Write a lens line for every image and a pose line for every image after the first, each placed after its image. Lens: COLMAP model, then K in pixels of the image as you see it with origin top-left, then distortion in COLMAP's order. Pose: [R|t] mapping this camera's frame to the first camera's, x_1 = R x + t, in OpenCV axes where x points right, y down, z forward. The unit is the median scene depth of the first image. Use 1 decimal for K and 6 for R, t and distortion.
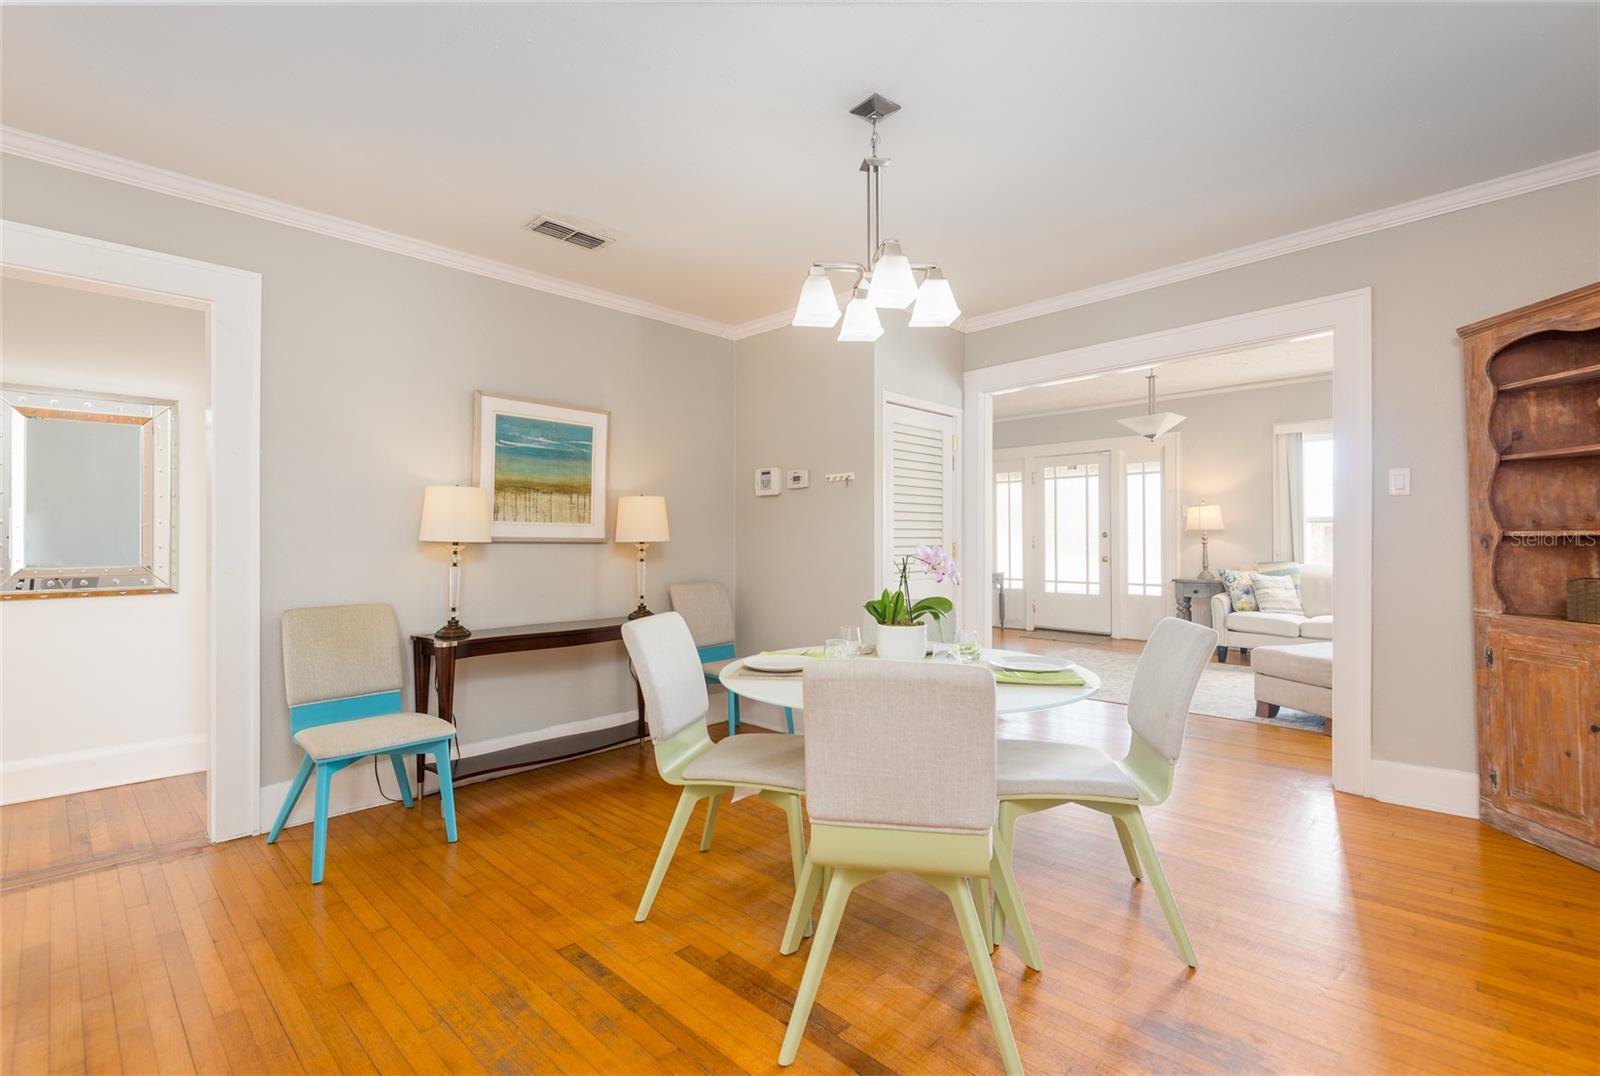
lens RADIAL K [[721.8, 0, 800.0], [0, 721.8, 538.0], [0, 0, 1]] dist [0.001211, 0.000102]
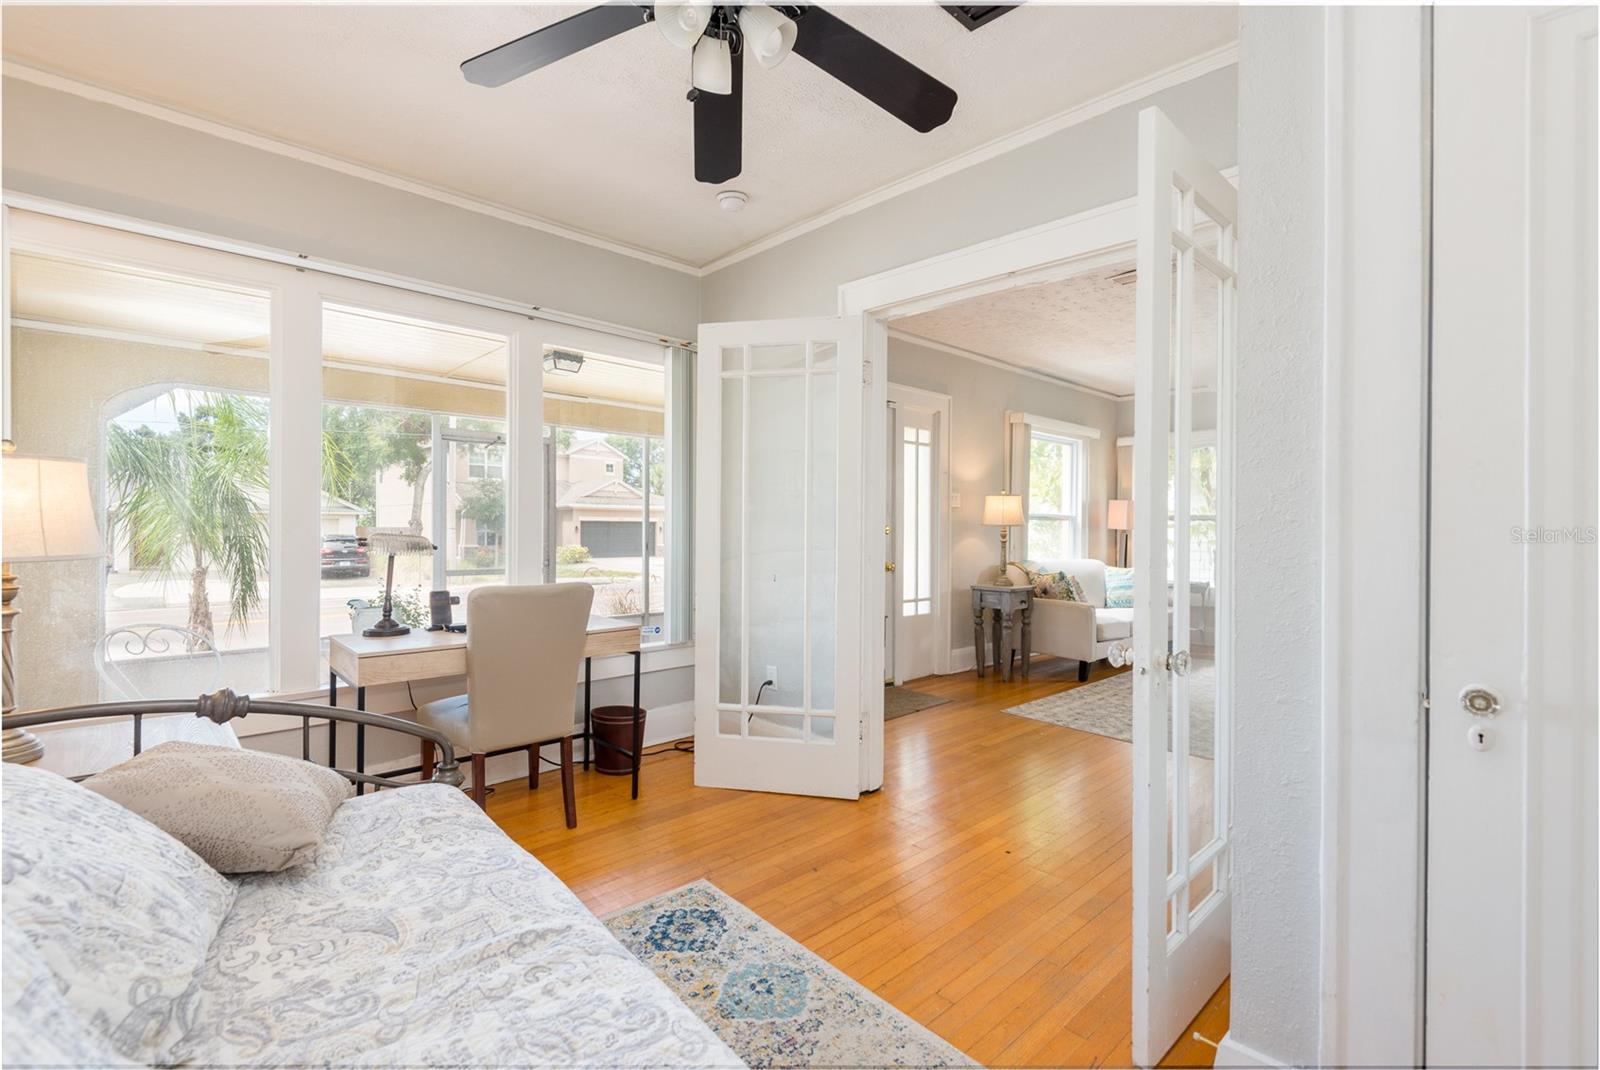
lens RADIAL K [[718.8, 0, 799.0], [0, 718.8, 528.0], [0, 0, 1]] dist [0.030229, -0.016917]
pose [[0.046994, 0.003144, 0.998890, -0.248693], [-0.005031, 0.999983, -0.002911, -0.004056], [-0.998883, -0.004888, 0.047009, 1.141056]]
